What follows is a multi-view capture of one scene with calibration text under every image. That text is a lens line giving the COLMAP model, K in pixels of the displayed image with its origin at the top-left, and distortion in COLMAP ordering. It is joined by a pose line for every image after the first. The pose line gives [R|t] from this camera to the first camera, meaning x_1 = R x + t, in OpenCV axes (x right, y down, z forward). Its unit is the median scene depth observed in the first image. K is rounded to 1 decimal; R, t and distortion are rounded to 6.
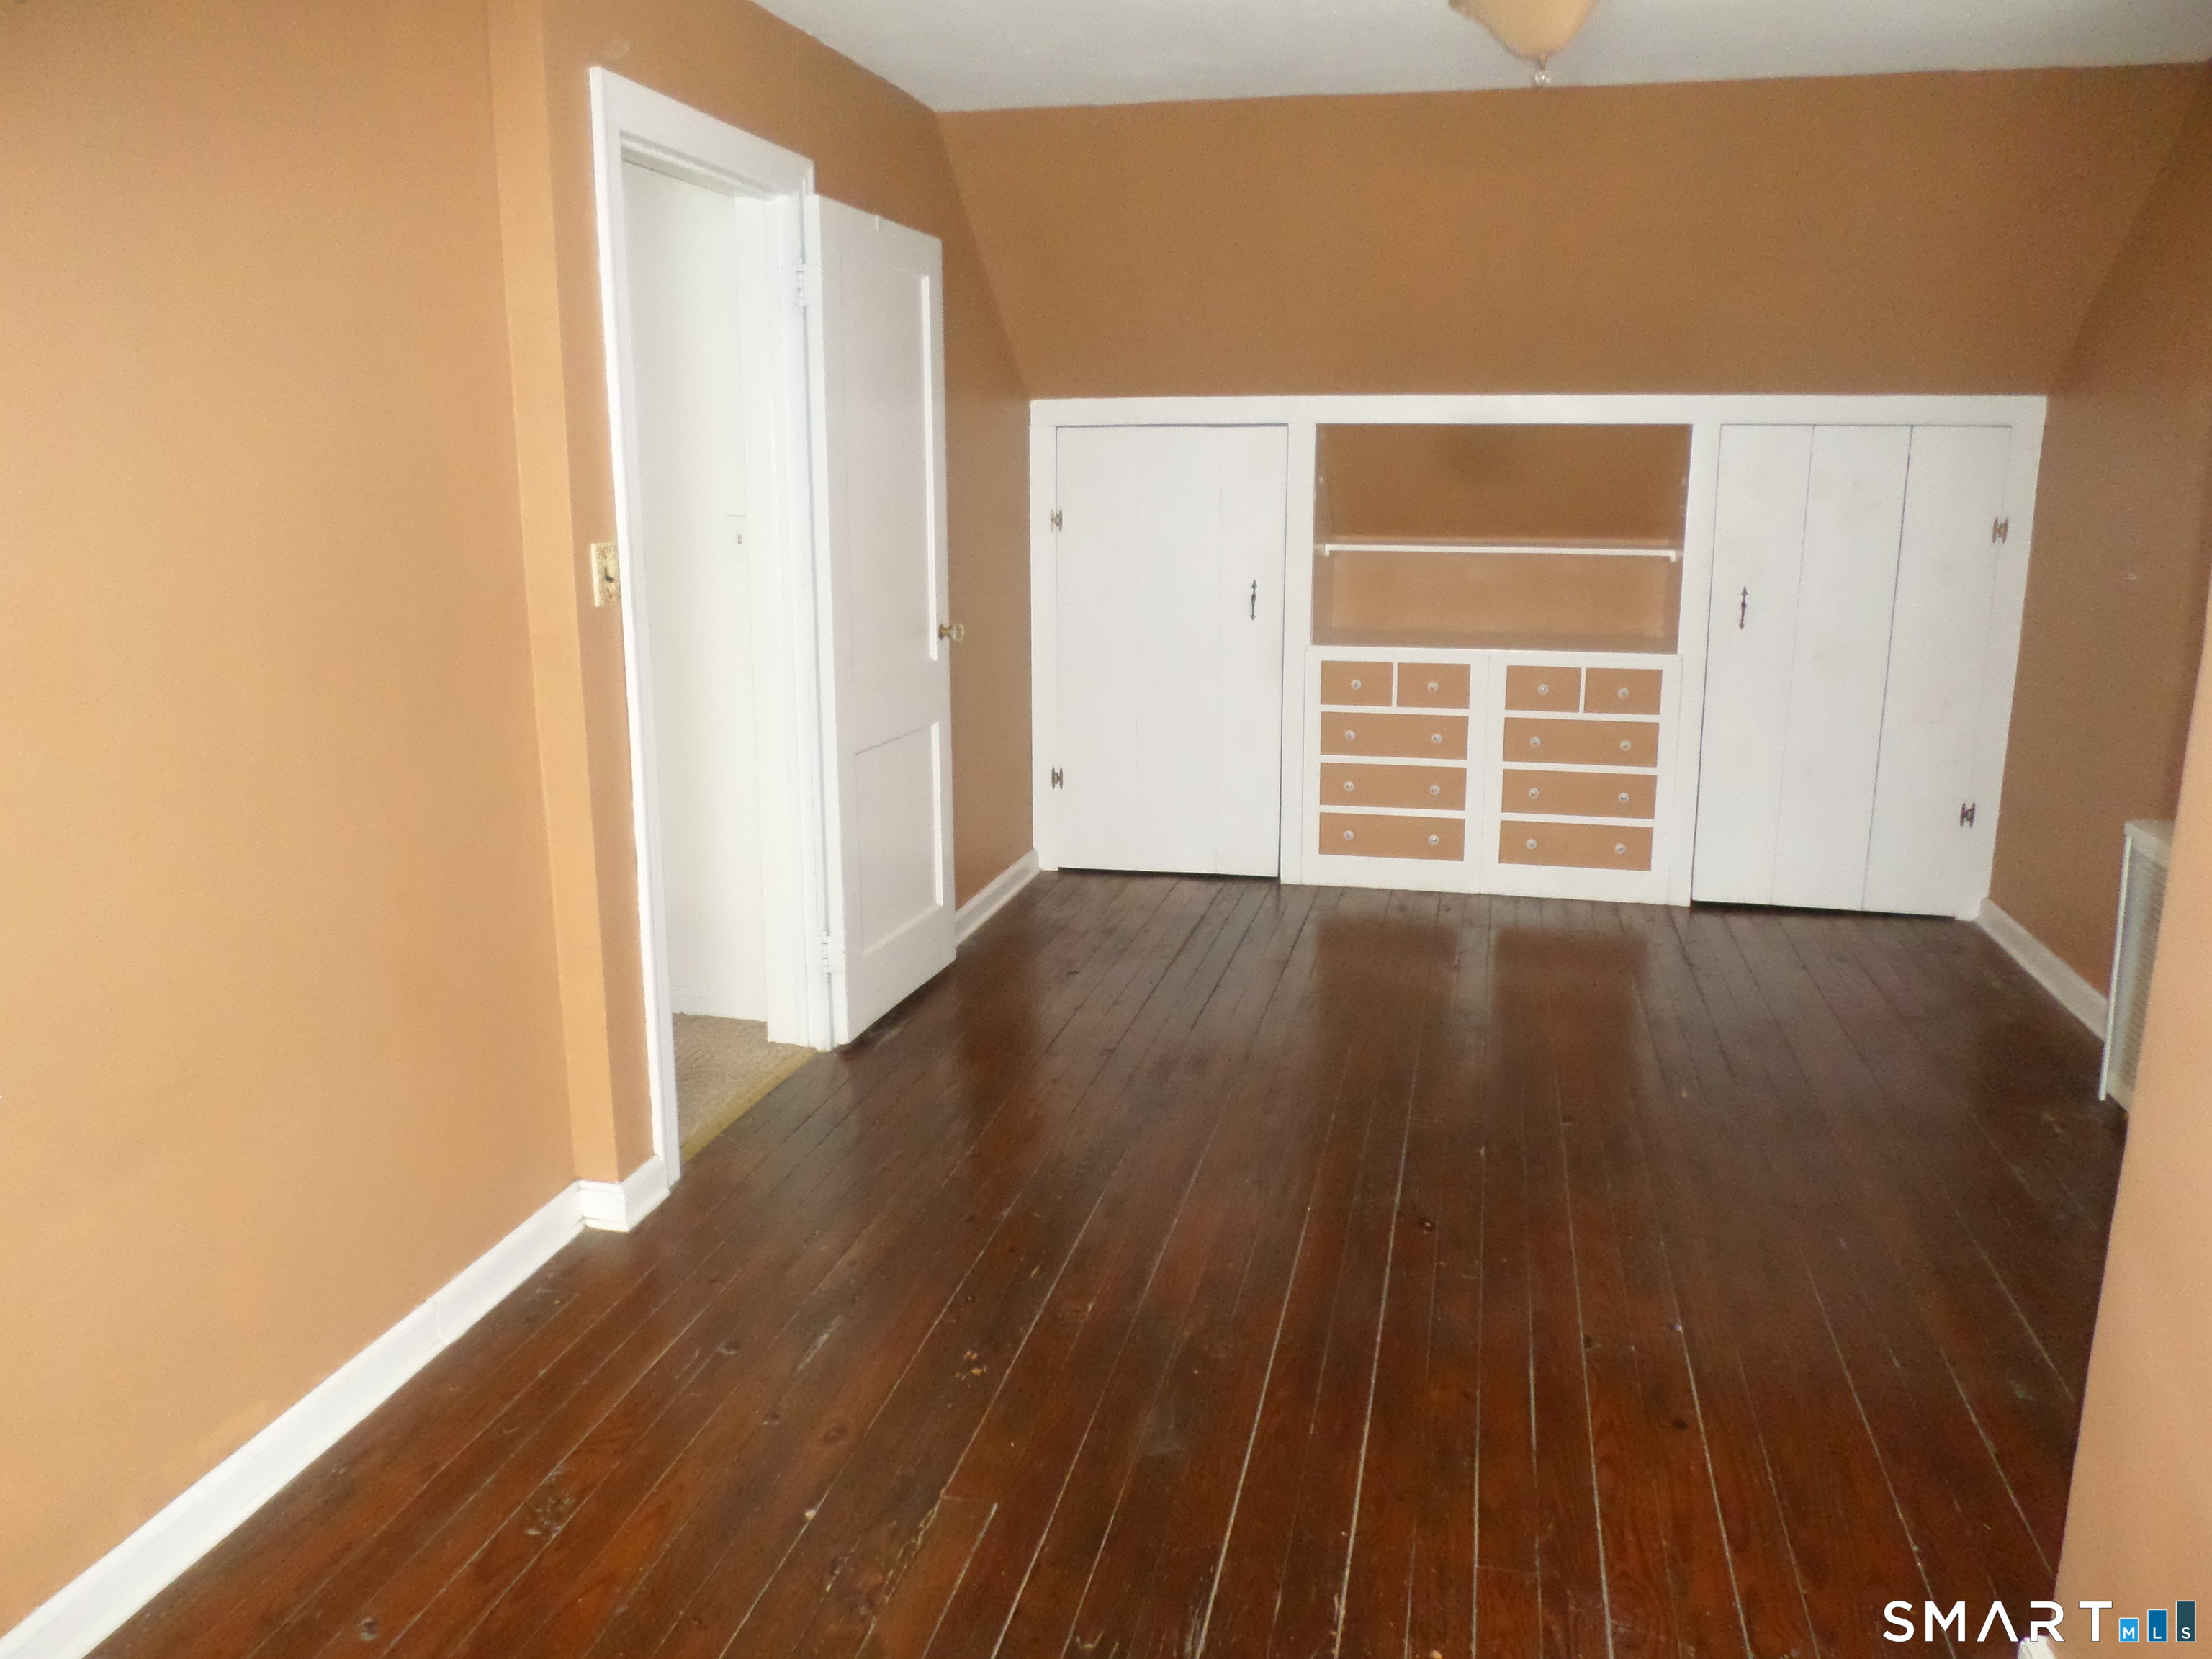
lens RADIAL K [[1689.9, 0, 1110.2], [0, 1689.9, 823.4], [0, 0, 1]] dist [-0.000595, -0.015631]
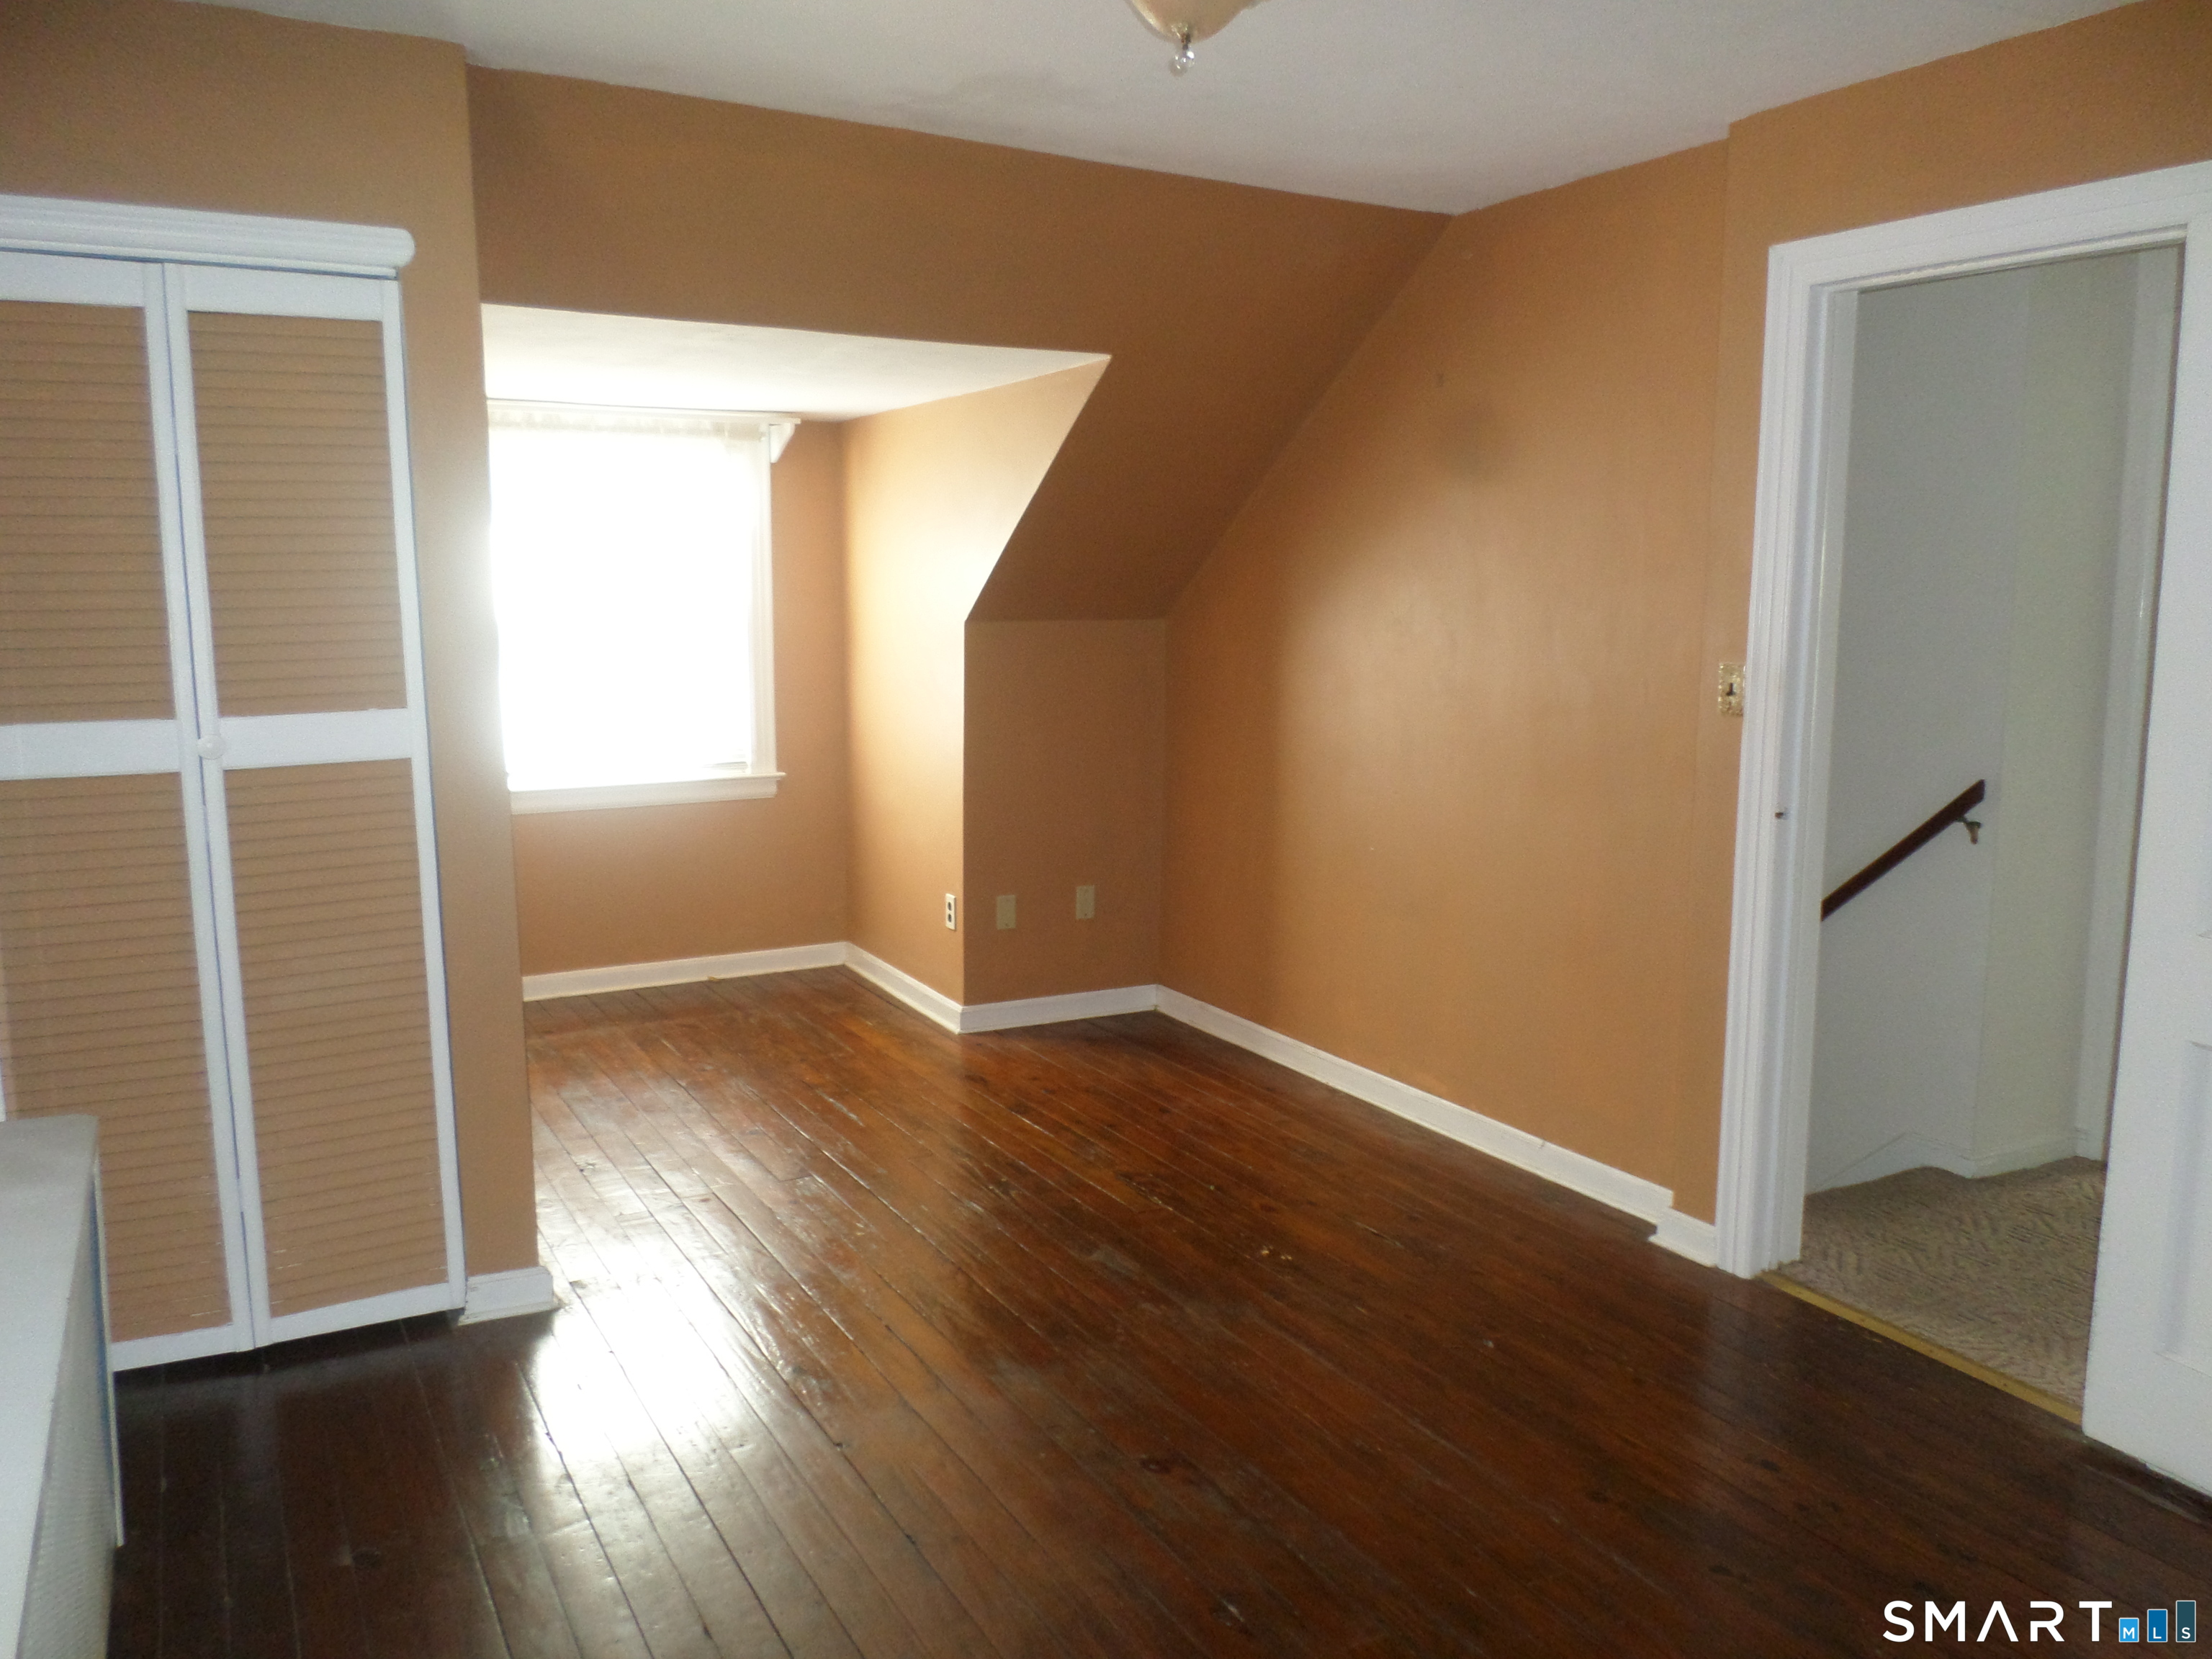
lens RADIAL K [[1689.9, 0, 1099.0], [0, 1689.9, 828.7], [0, 0, 1]] dist [-0.000595, -0.015631]
pose [[-0.750325, 0.096760, -0.653949, 0.501546], [-0.151219, 0.937879, 0.312276, -0.226699], [0.643541, 0.333198, -0.689082, 0.999283]]
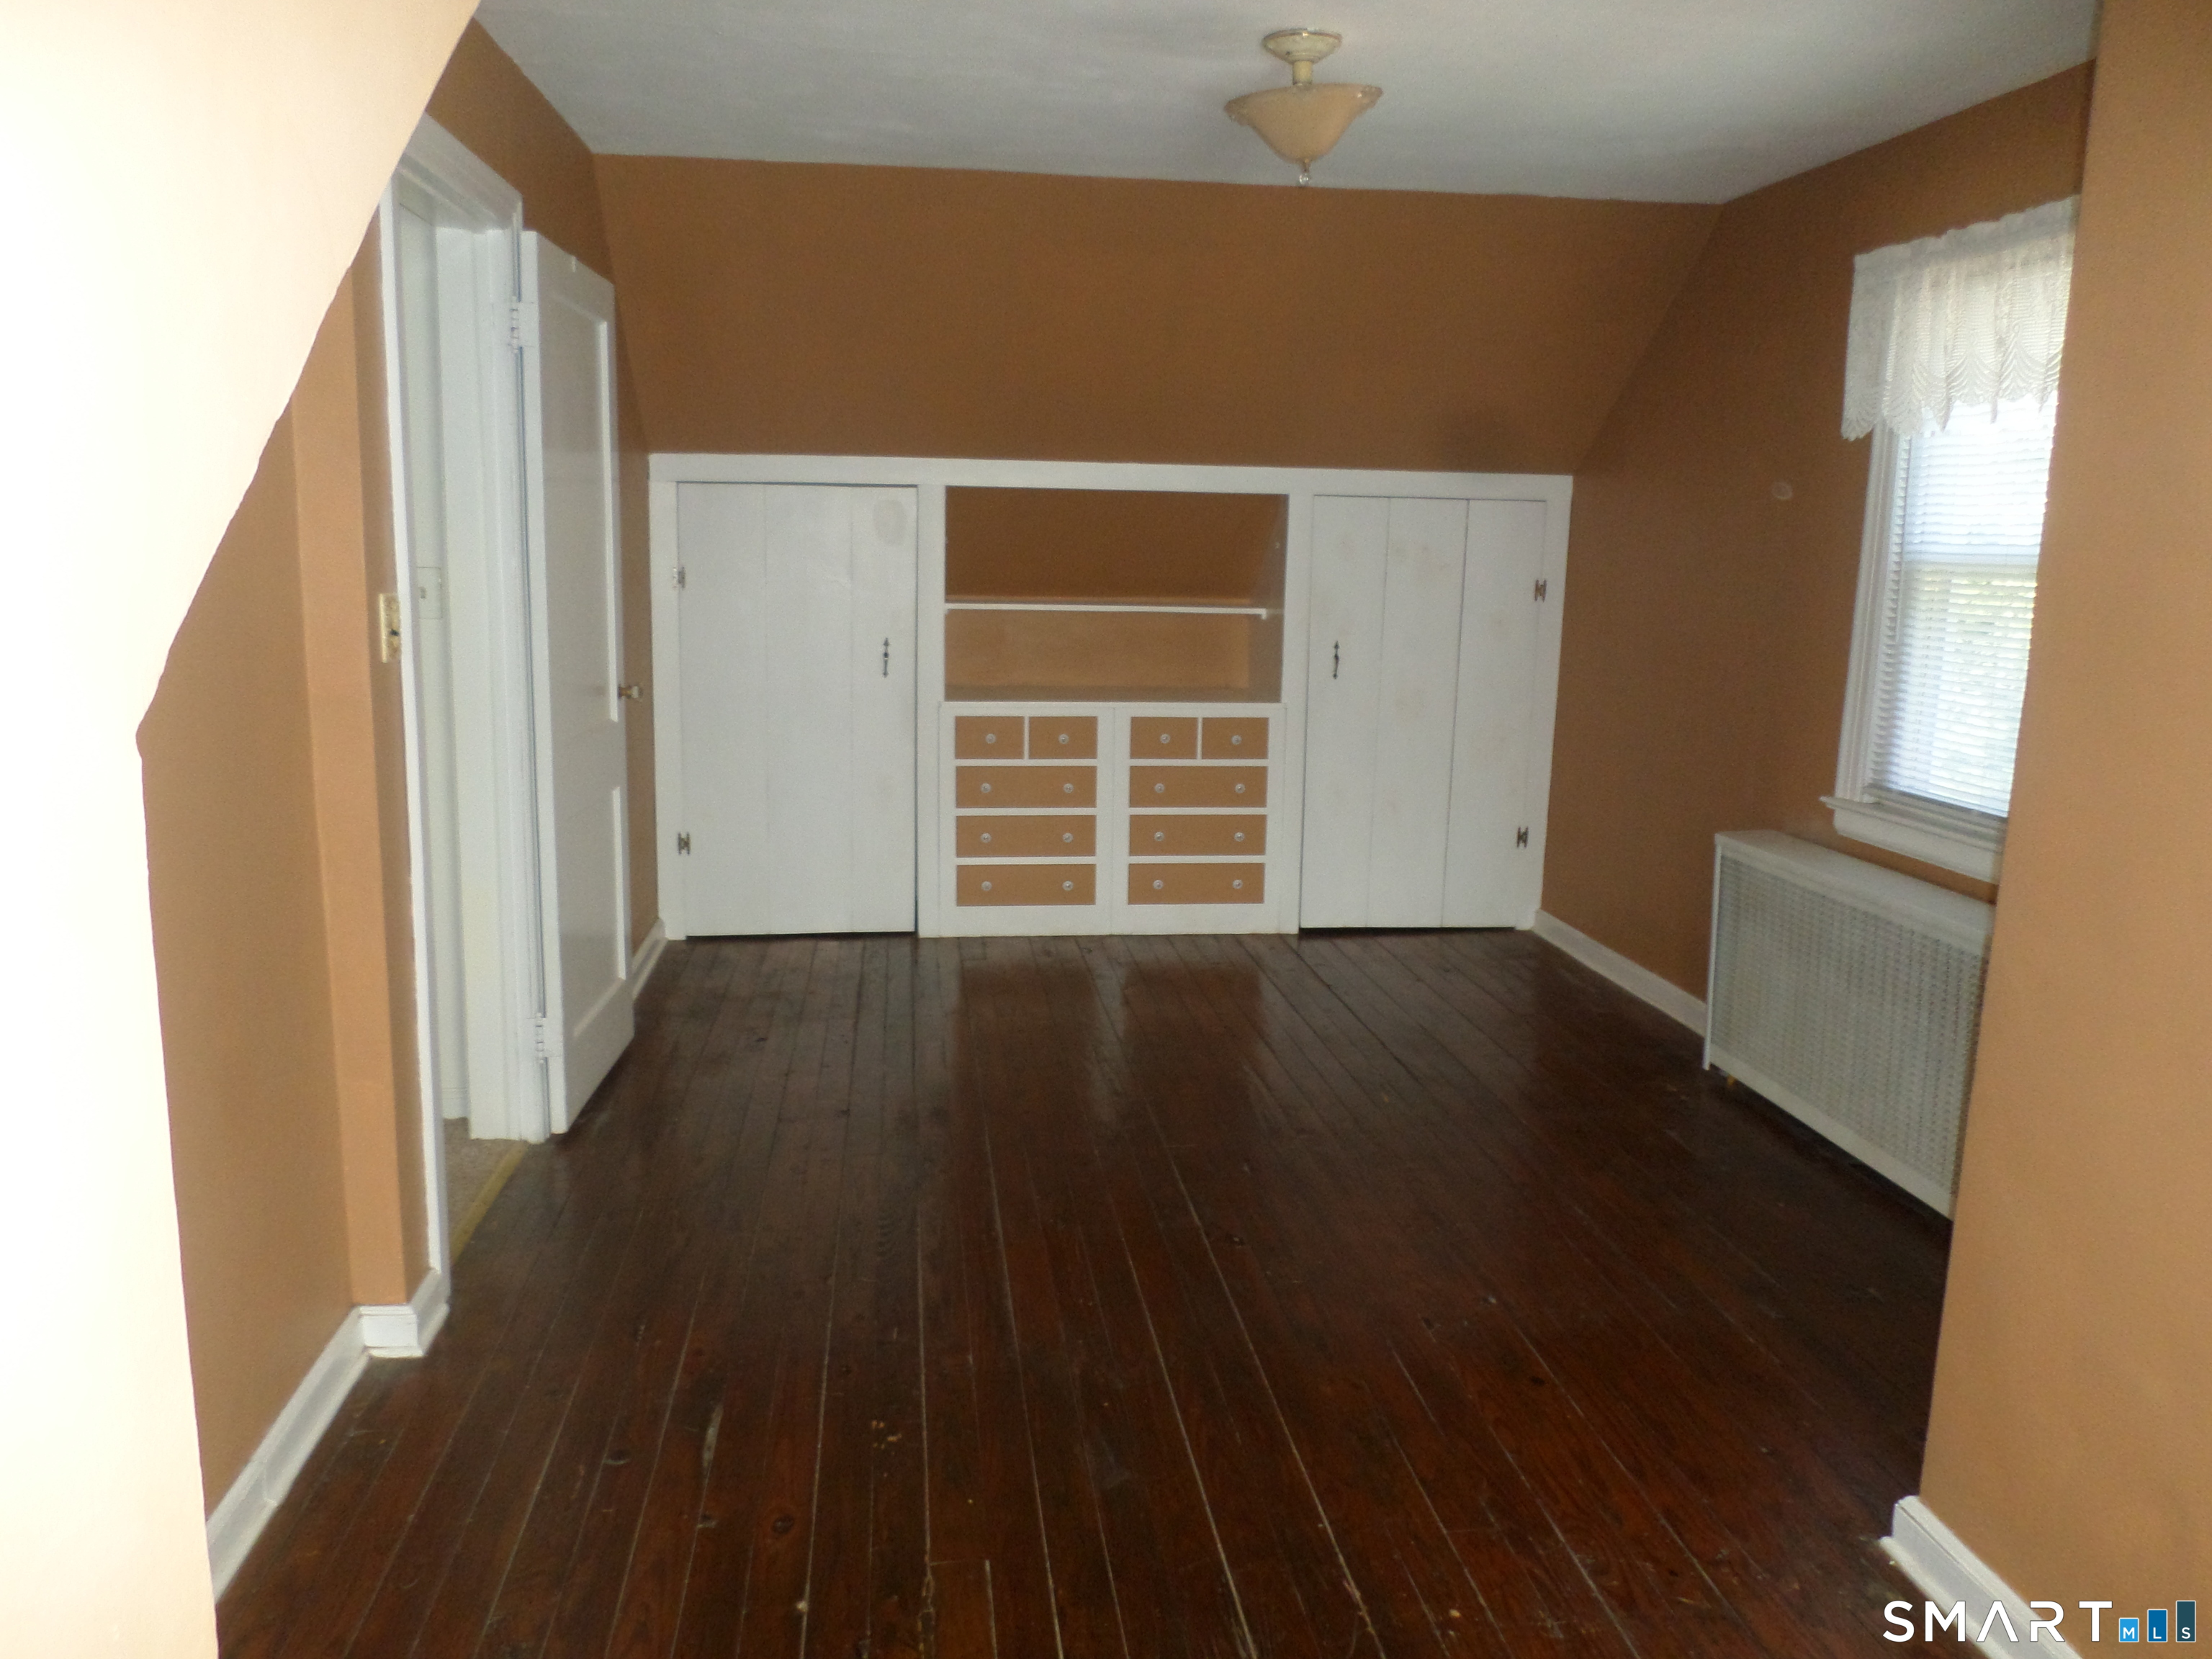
lens RADIAL K [[1689.9, 0, 1105.8], [0, 1689.9, 817.0], [0, 0, 1]] dist [-0.000595, -0.015631]
pose [[0.941916, -0.039928, 0.333466, -0.157401], [0.053538, 0.998062, -0.031720, 0.002260], [-0.331553, 0.047731, 0.942228, 0.013464]]
